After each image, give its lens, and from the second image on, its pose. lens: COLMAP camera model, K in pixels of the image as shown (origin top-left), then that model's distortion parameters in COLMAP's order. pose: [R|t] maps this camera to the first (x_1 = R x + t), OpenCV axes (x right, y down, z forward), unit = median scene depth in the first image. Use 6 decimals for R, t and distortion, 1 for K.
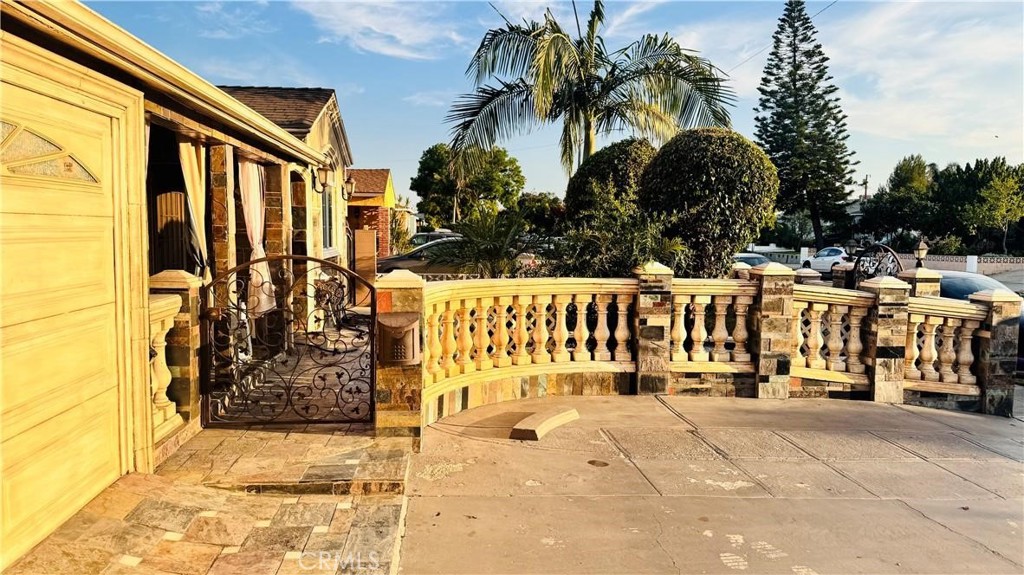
lens RADIAL K [[717.0, 0, 511.6], [0, 717.0, 290.9], [0, 0, 1]] dist [0.053974, -0.032816]
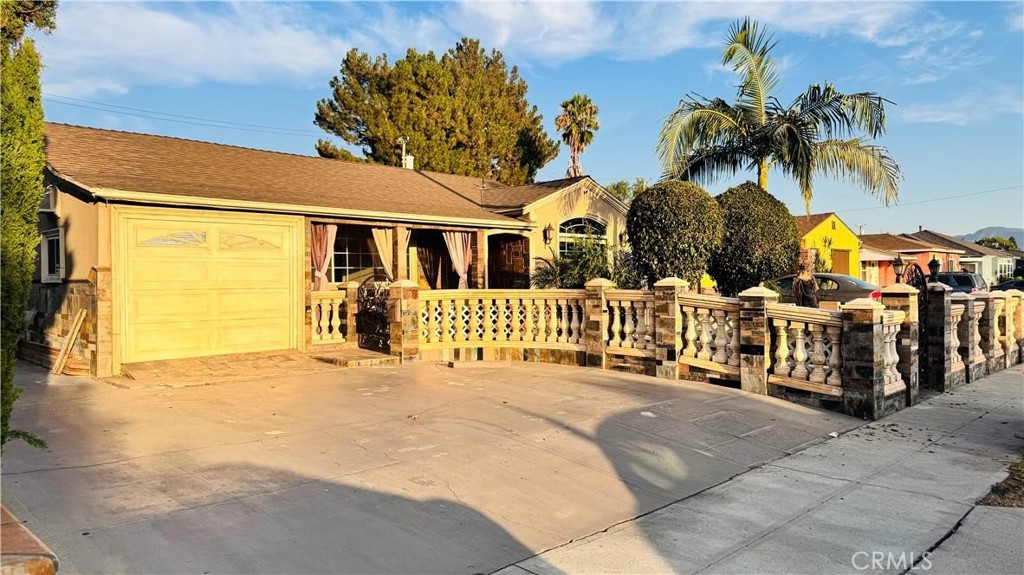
lens RADIAL K [[717.0, 0, 516.7], [0, 717.0, 283.0], [0, 0, 1]] dist [0.053974, -0.032816]
pose [[0.632774, -0.014816, -0.774195, 1.227009], [-0.049979, 0.996951, -0.059929, 0.066800], [0.772722, 0.076615, 0.630104, -0.068713]]
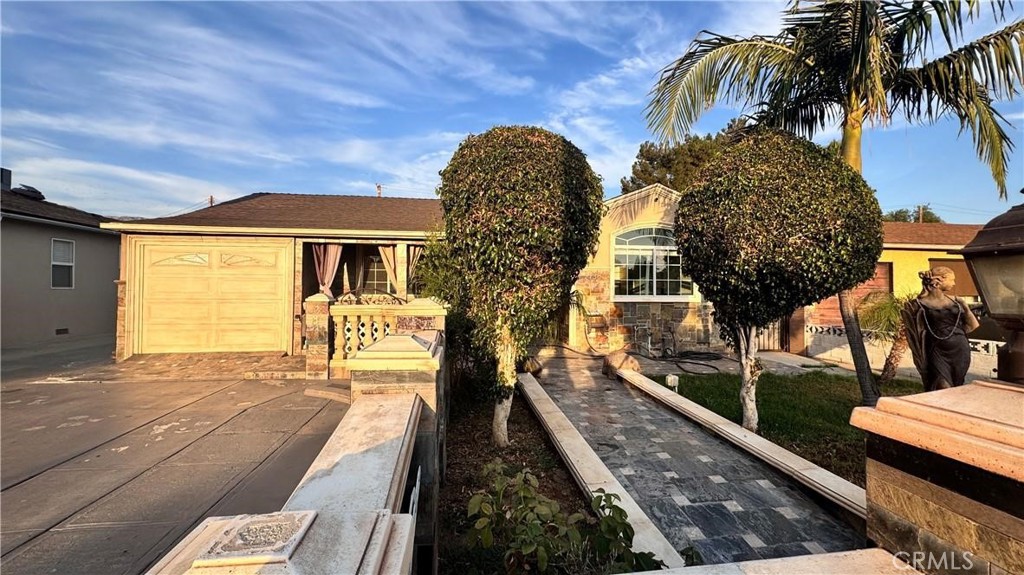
lens RADIAL K [[408.2, 0, 512.0], [0, 408.2, 283.0], [0, 0, 1]] dist [-0.006141, 0.001030]
pose [[0.034444, -0.030214, -0.998950, 0.779752], [-0.089361, 0.995446, -0.033189, -0.048943], [0.995404, 0.090410, 0.031587, 1.067841]]
